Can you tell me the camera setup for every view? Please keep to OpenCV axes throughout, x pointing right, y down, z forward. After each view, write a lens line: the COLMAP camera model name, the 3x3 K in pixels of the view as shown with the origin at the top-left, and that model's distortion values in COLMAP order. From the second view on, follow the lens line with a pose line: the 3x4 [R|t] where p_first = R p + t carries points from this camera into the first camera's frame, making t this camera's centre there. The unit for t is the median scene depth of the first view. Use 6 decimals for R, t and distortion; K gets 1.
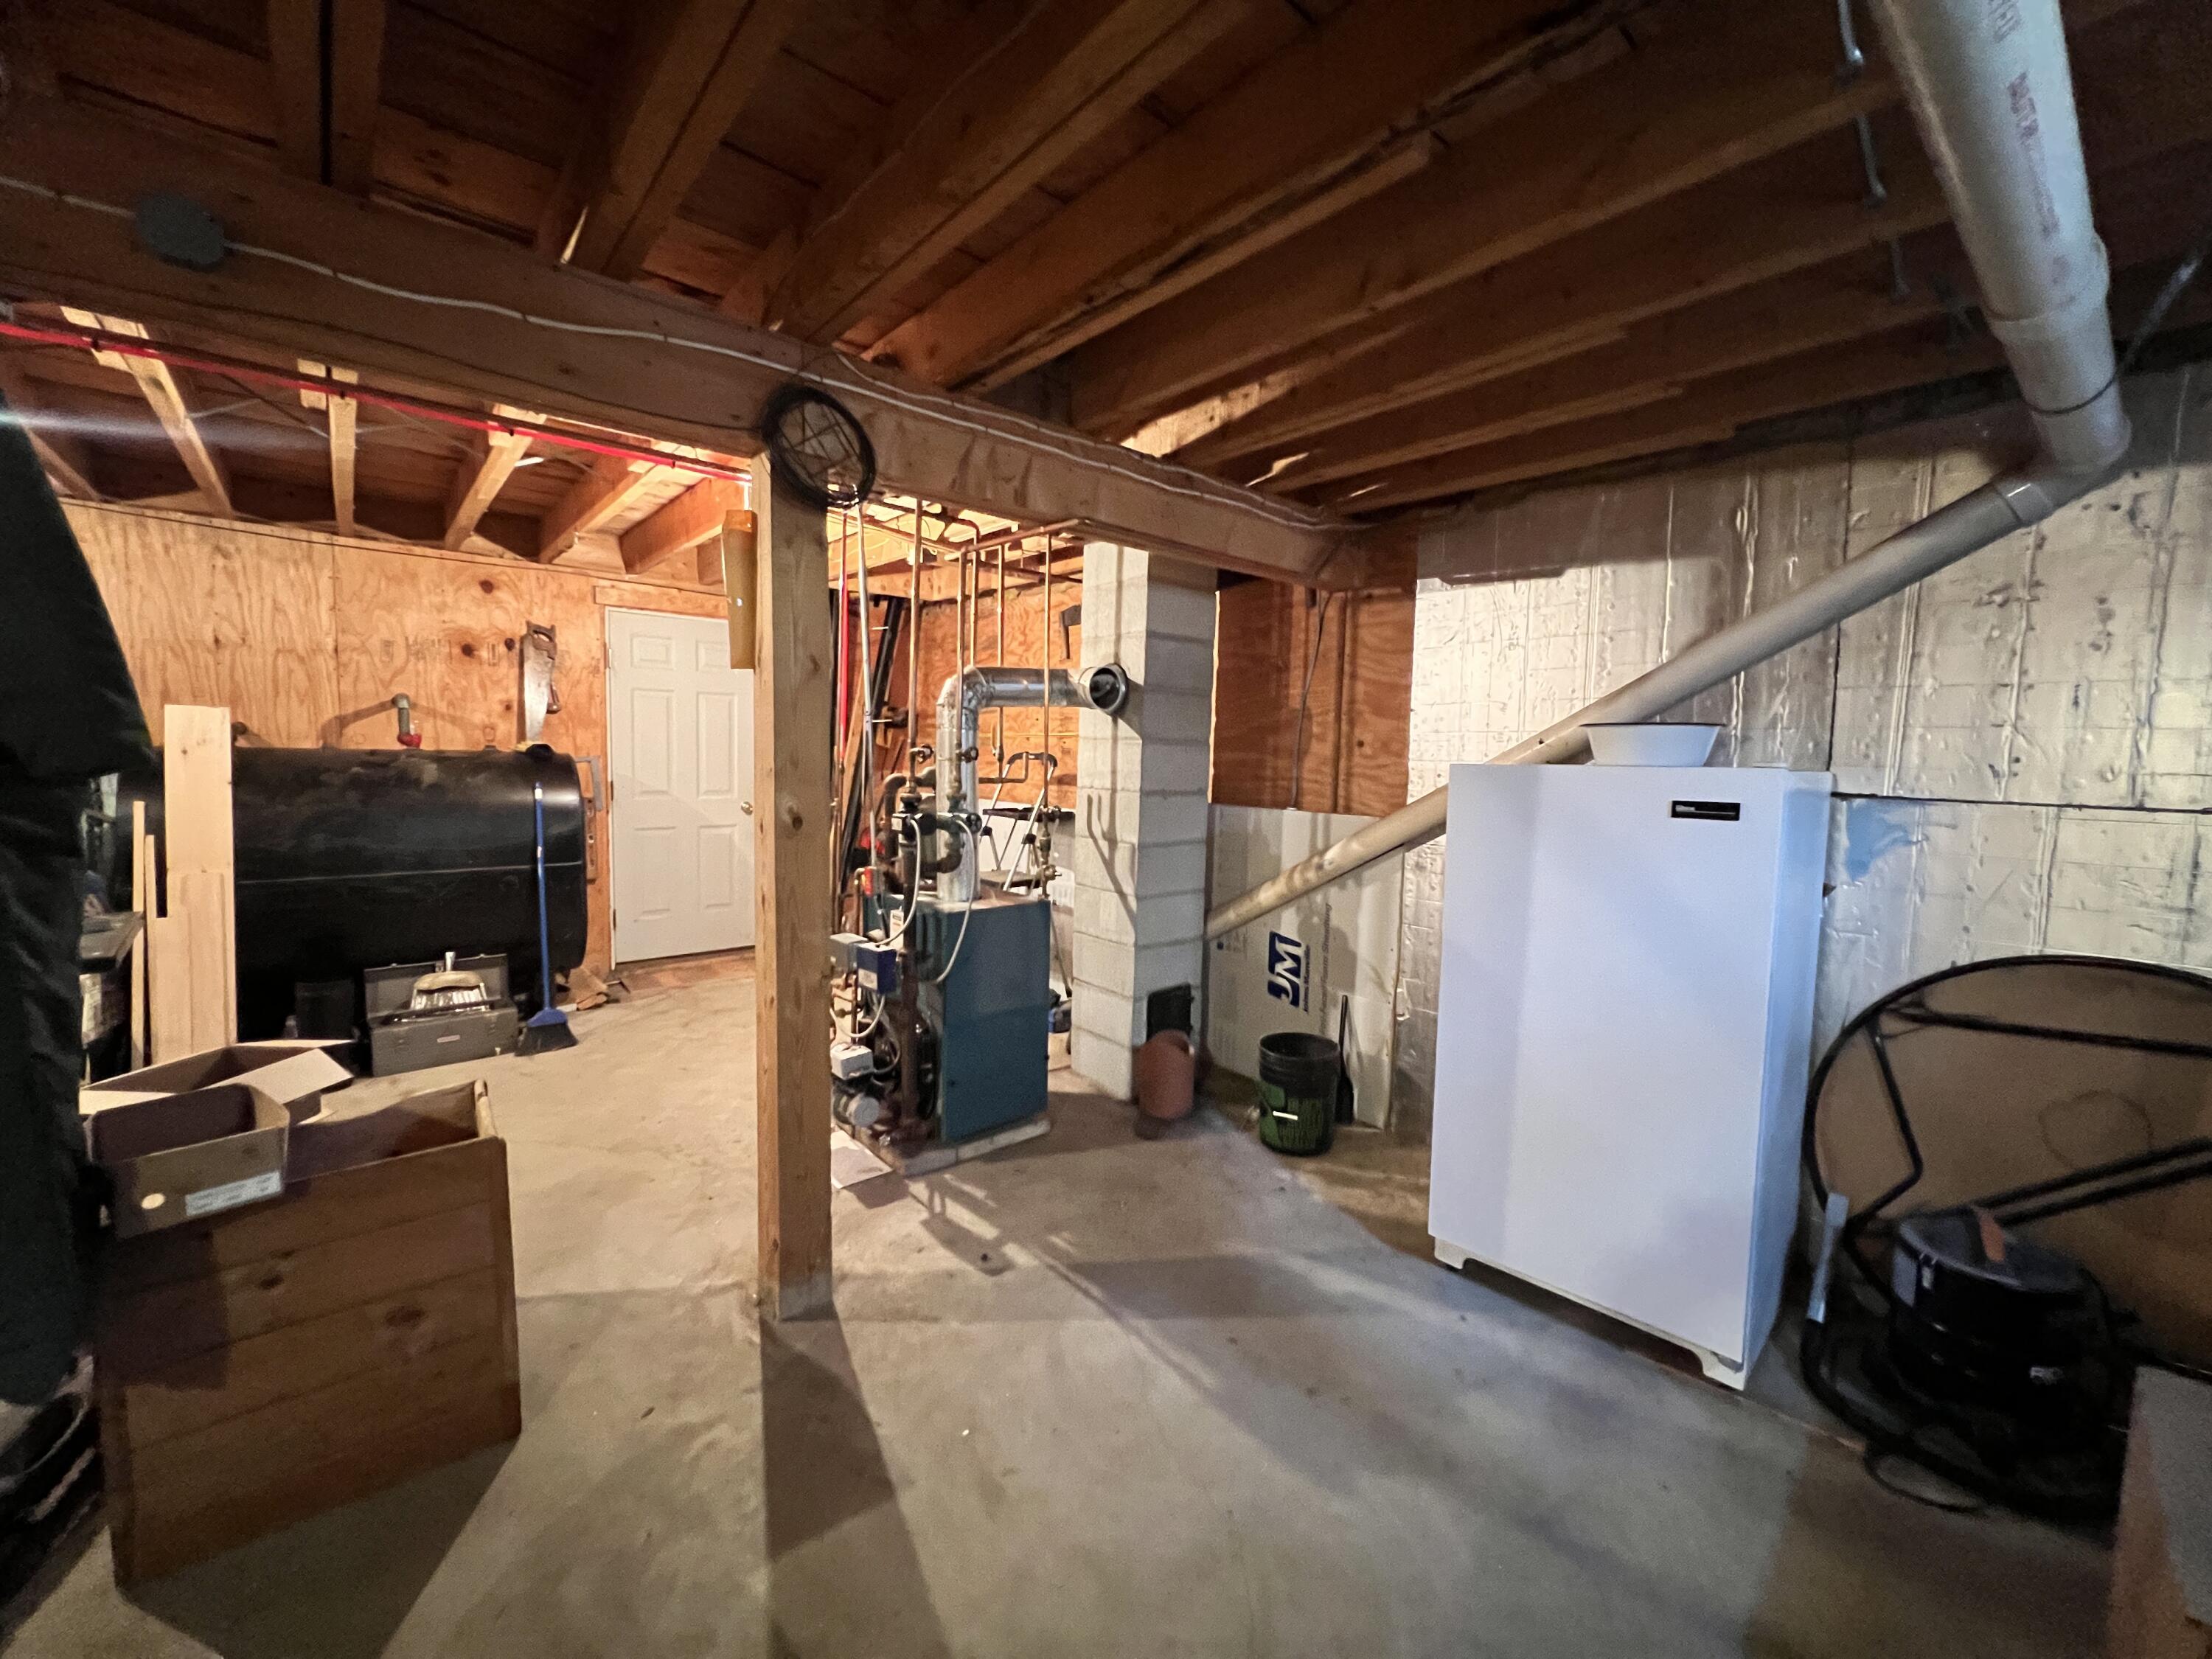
lens RADIAL K [[884.5, 0, 1100.2], [0, 884.5, 825.4], [0, 0, 1]] dist [0.000280, -0.000369]
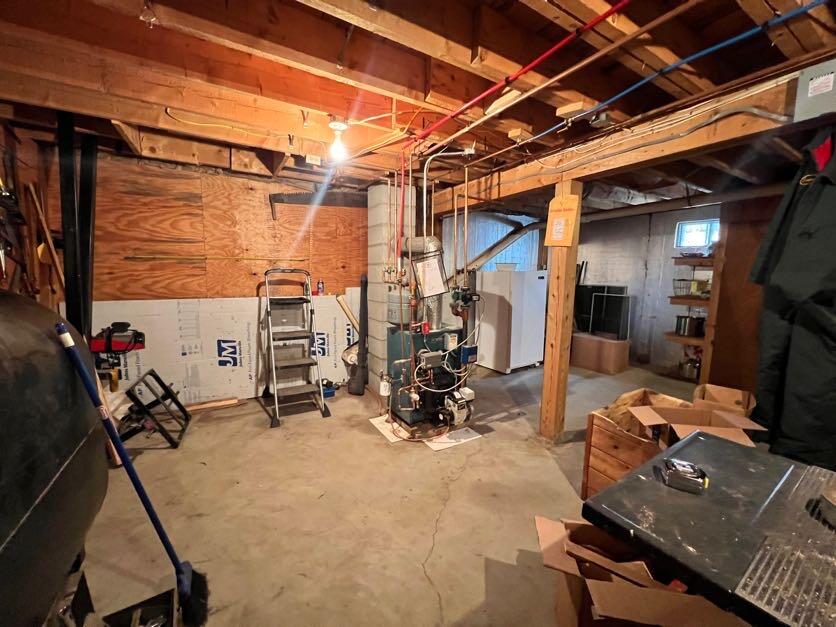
lens RADIAL K [[334.3, 0, 415.8], [0, 334.3, 311.9], [0, 0, 1]] dist [0.000280, -0.000369]
pose [[0.205467, -0.186679, 0.960695, -1.403614], [0.049632, 0.982363, 0.180275, -0.194012], [-0.977405, 0.010641, 0.211108, 1.066522]]
